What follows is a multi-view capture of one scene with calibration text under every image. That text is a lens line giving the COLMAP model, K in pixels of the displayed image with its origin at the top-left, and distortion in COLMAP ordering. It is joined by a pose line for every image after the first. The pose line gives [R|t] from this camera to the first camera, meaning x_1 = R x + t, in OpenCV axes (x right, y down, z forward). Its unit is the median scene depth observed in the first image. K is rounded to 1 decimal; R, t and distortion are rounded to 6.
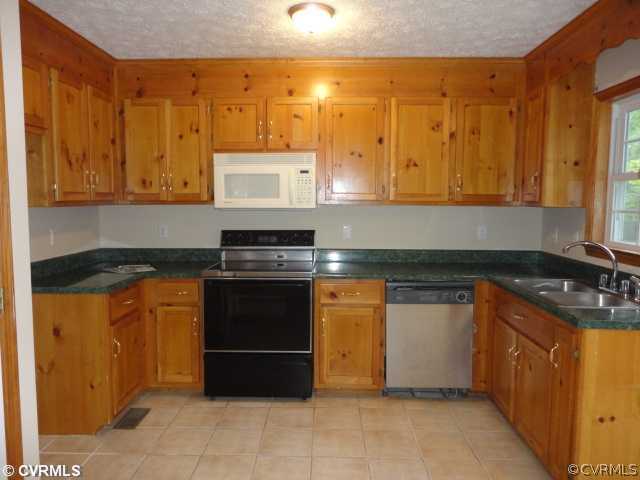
lens RADIAL K [[465.0, 0, 319.1], [0, 465.0, 235.6], [0, 0, 1]] dist [0.004692, 0.006336]
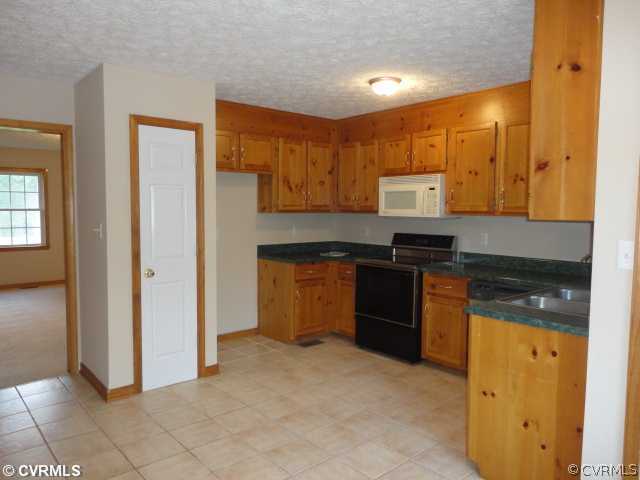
lens RADIAL K [[465.0, 0, 319.1], [0, 465.0, 235.6], [0, 0, 1]] dist [0.004692, 0.006336]
pose [[0.679021, 0.047353, -0.732590, 0.694008], [-0.066804, 0.997763, 0.002574, 0.008525], [0.731073, 0.047192, 0.680665, -0.088442]]
